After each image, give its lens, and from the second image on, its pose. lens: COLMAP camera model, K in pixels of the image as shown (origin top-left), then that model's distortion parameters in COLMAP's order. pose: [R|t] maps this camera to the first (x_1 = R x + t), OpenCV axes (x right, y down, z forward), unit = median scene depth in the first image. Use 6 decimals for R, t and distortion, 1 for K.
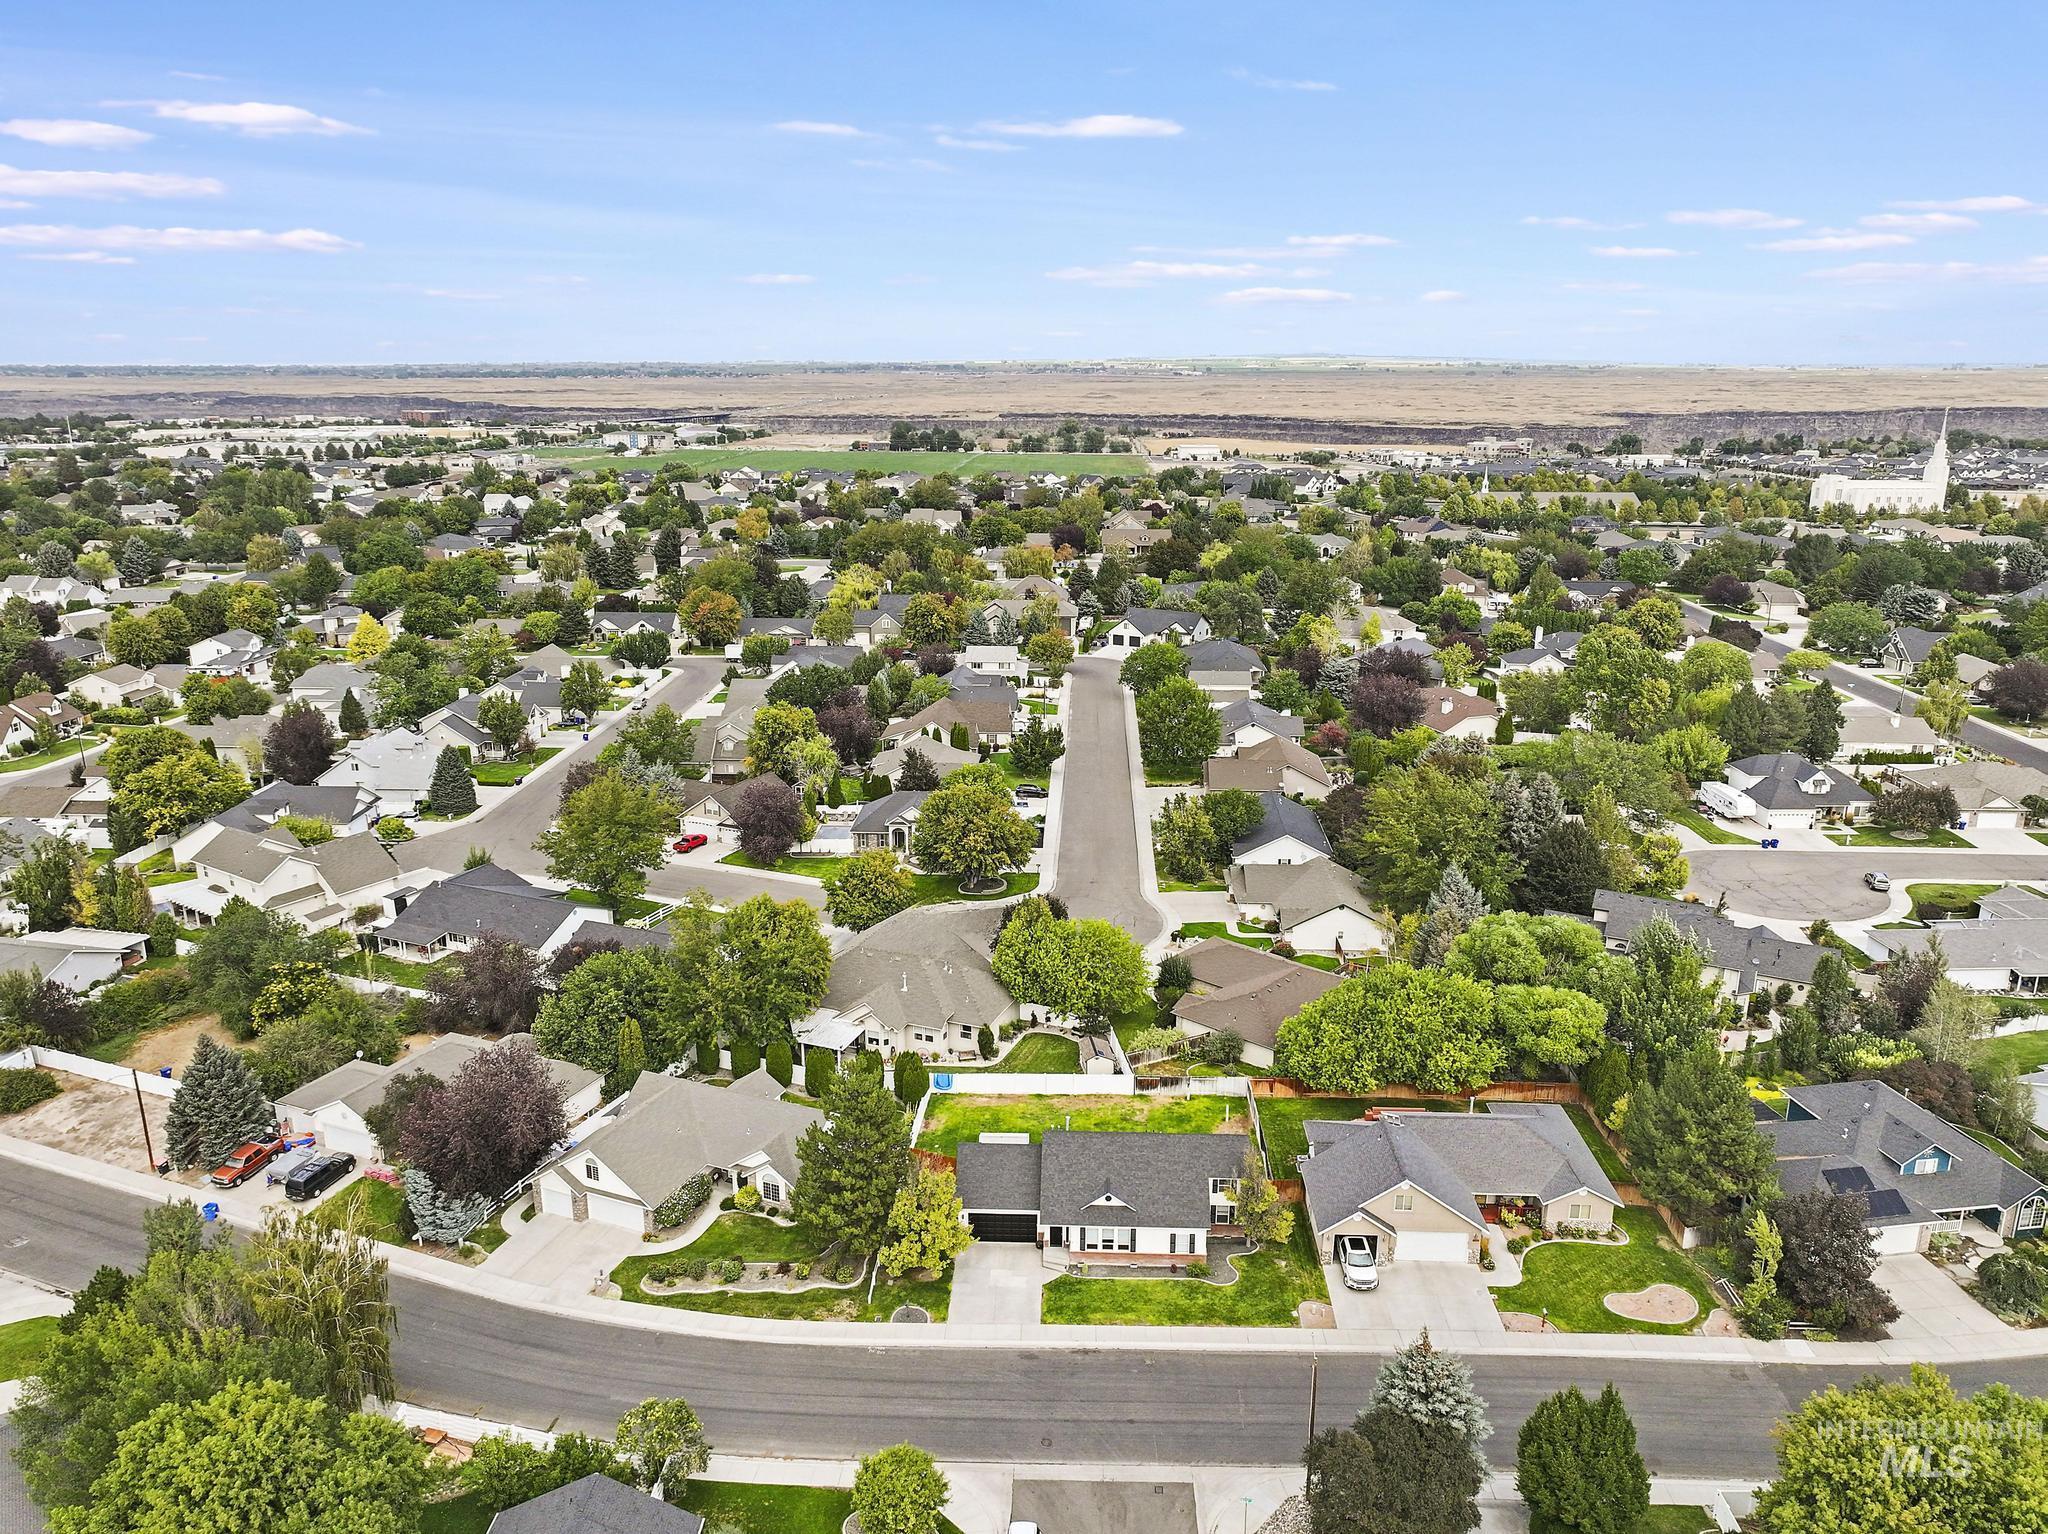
lens RADIAL K [[1423.5, 0, 1030.9], [0, 1423.5, 773.3], [0, 0, 1]] dist [0.009880, 0.001064]
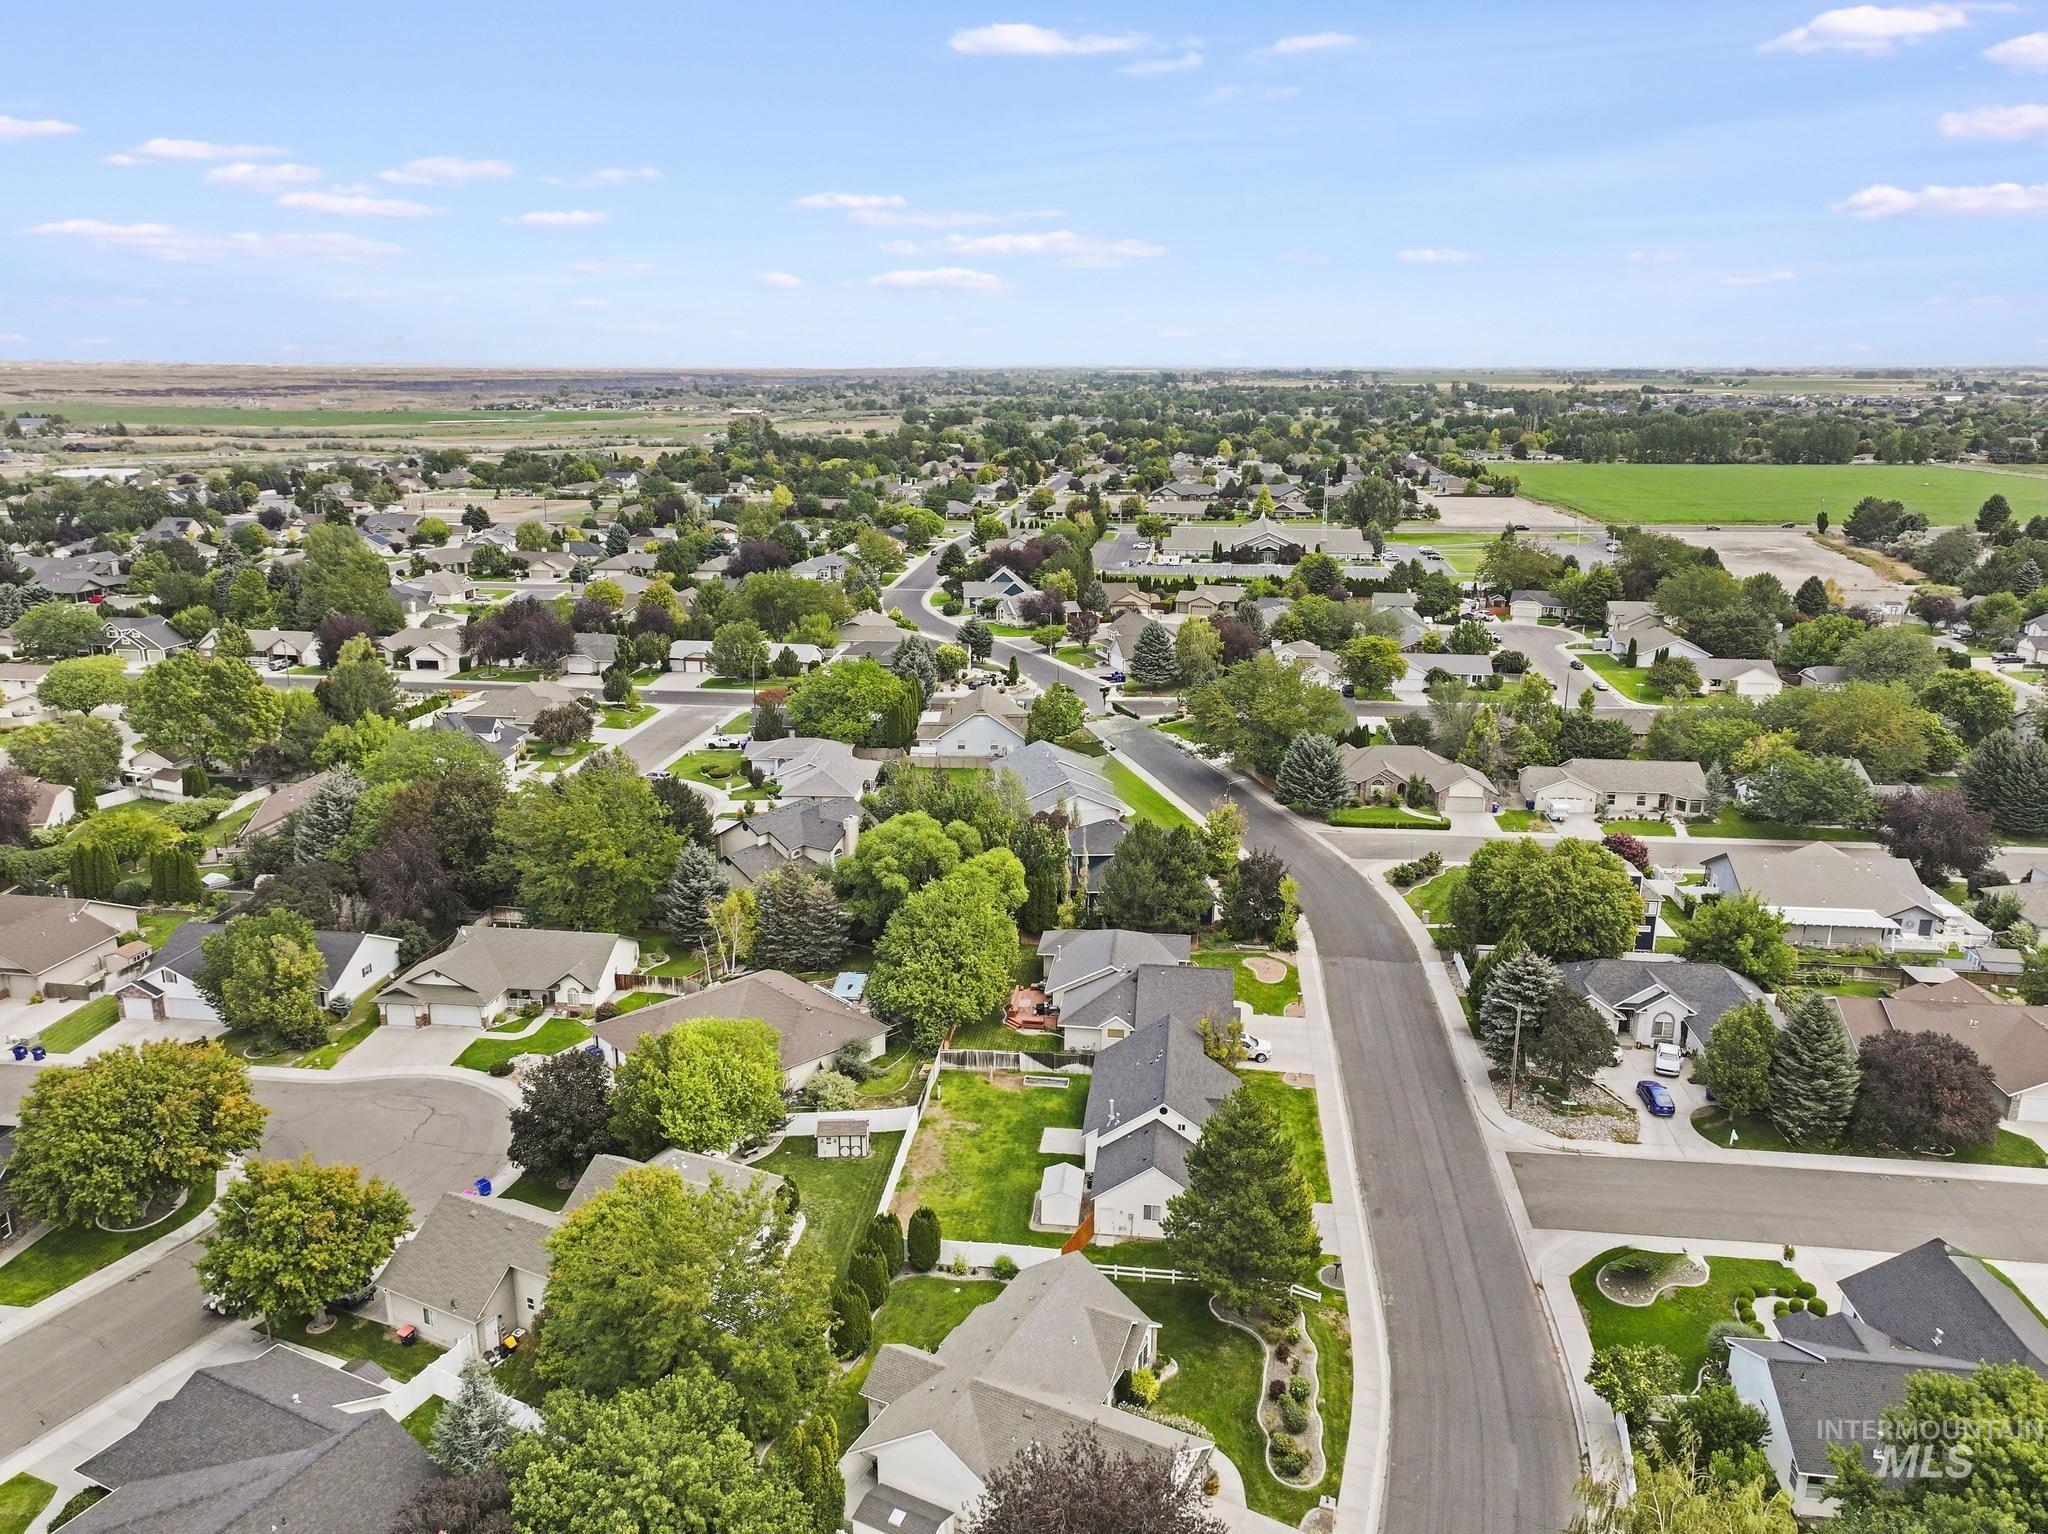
lens RADIAL K [[1444.6, 0, 1024.0], [0, 1444.6, 767.0], [0, 0, 1]] dist [0.005754, -0.001884]
pose [[0.090280, -0.267643, 0.959279, -0.836948], [0.270959, 0.933479, 0.234944, -0.209548], [-0.958348, 0.238714, 0.156794, 0.832565]]
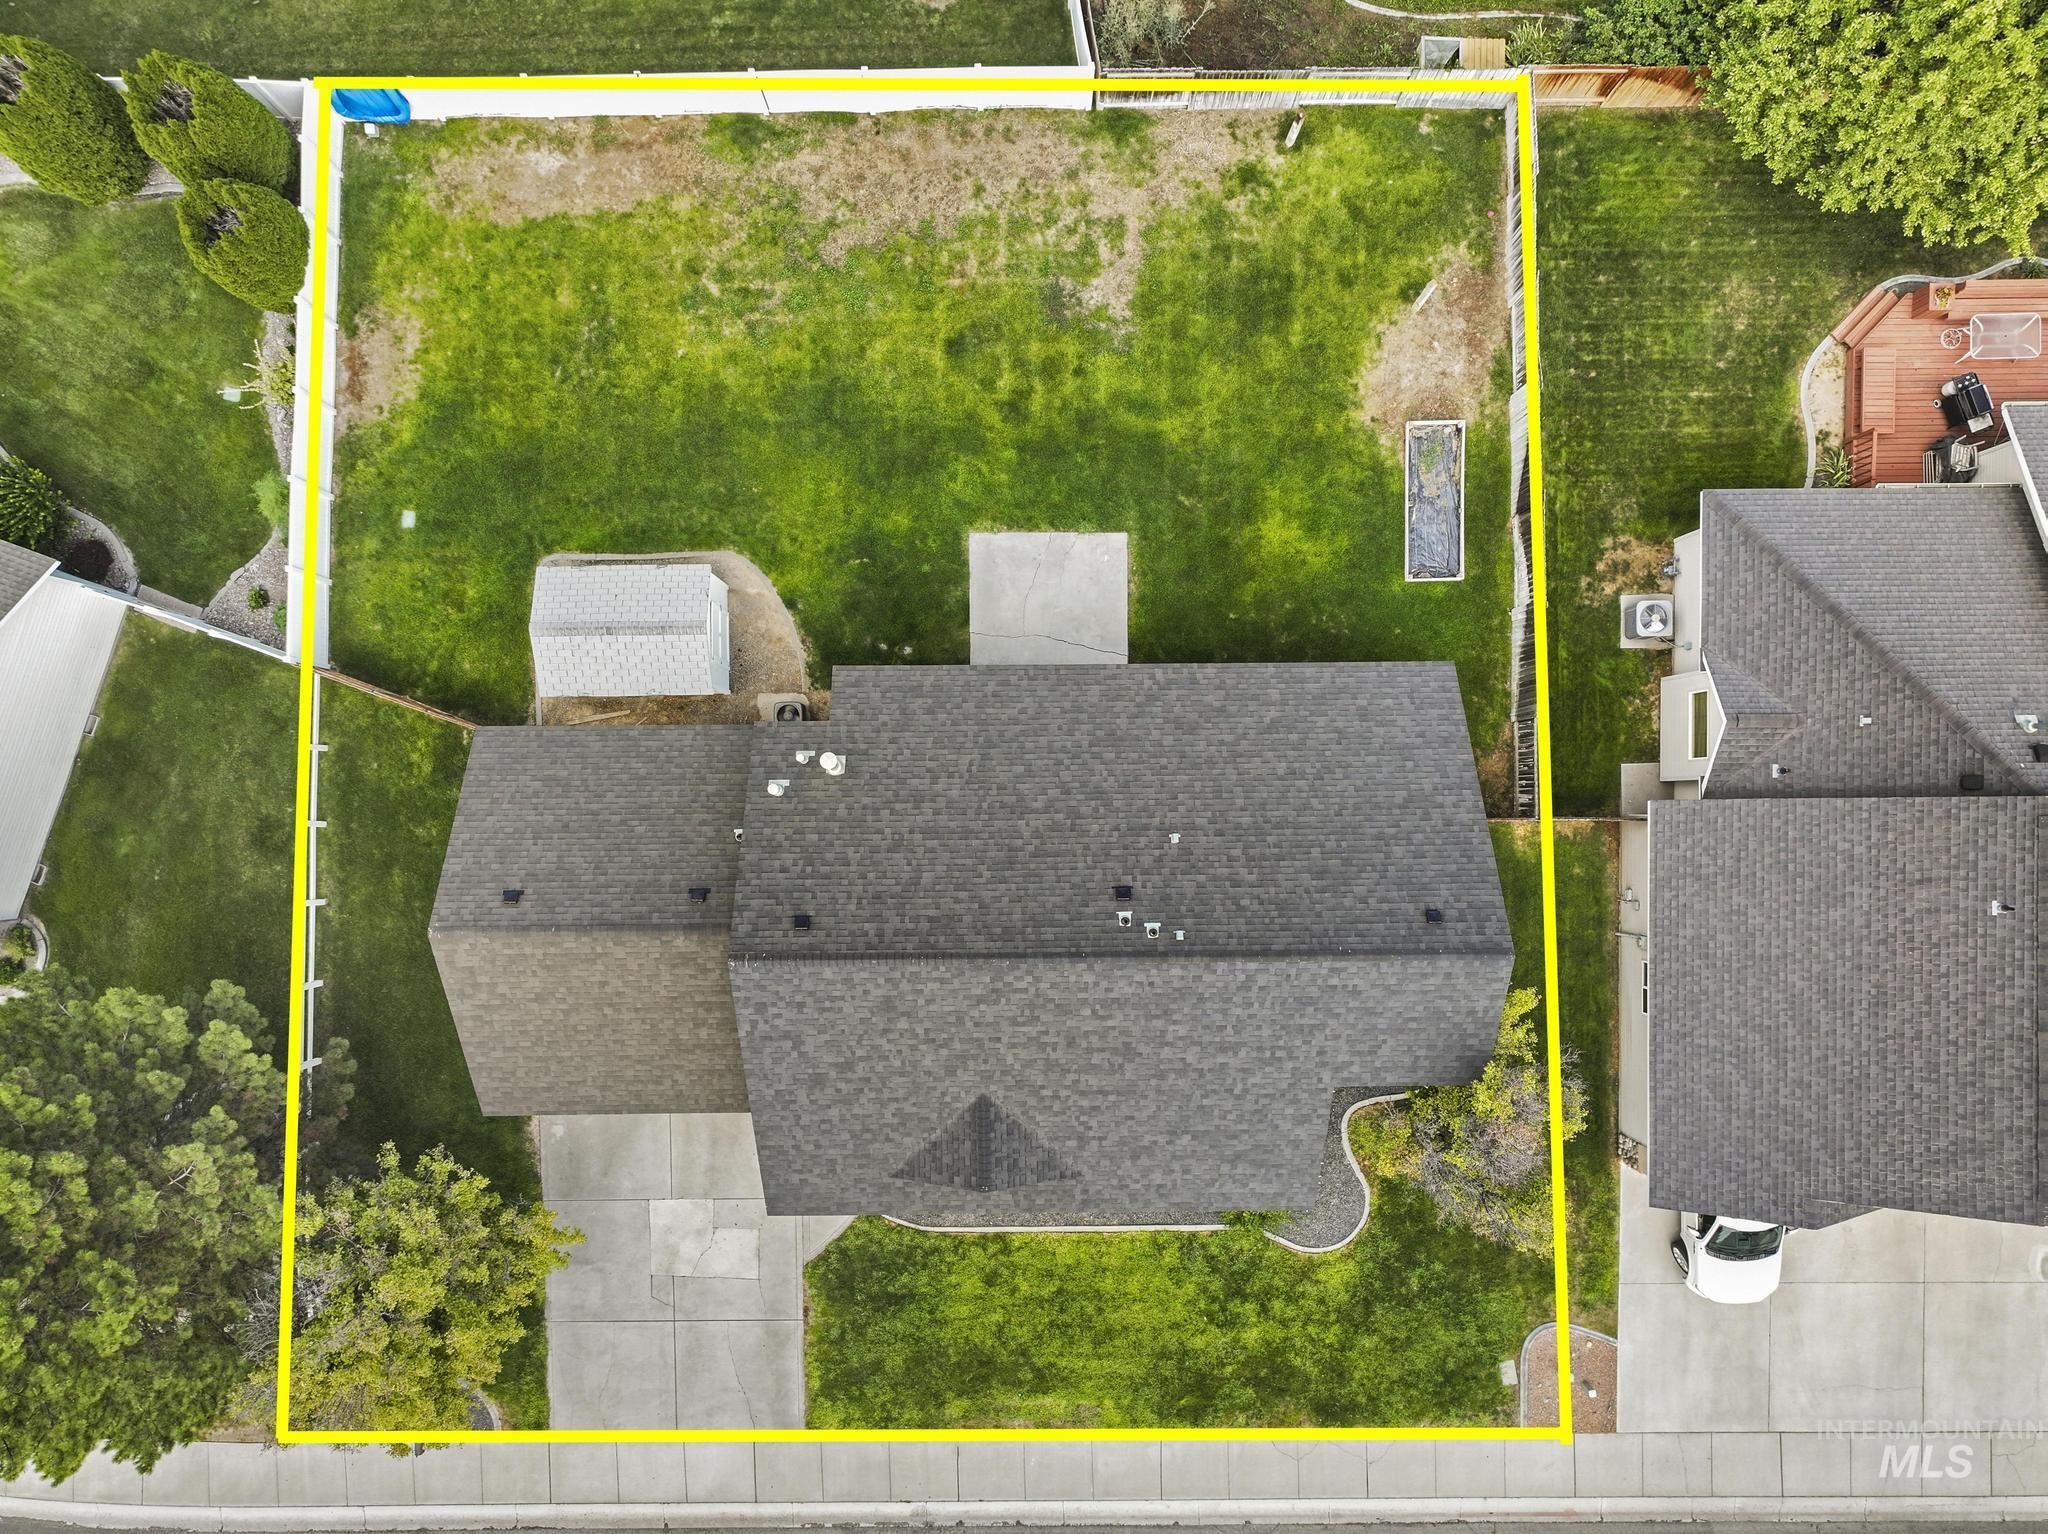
lens RADIAL K [[1418.9, 0, 1035.2], [0, 1418.9, 831.9], [0, 0, 1]] dist [0.008658, 0.002040]
pose [[0.998970, -0.045364, -0.000990, 0.062301], [0.012515, 0.254480, 0.966997, -0.004404], [-0.043615, -0.966013, 0.254786, 0.903000]]
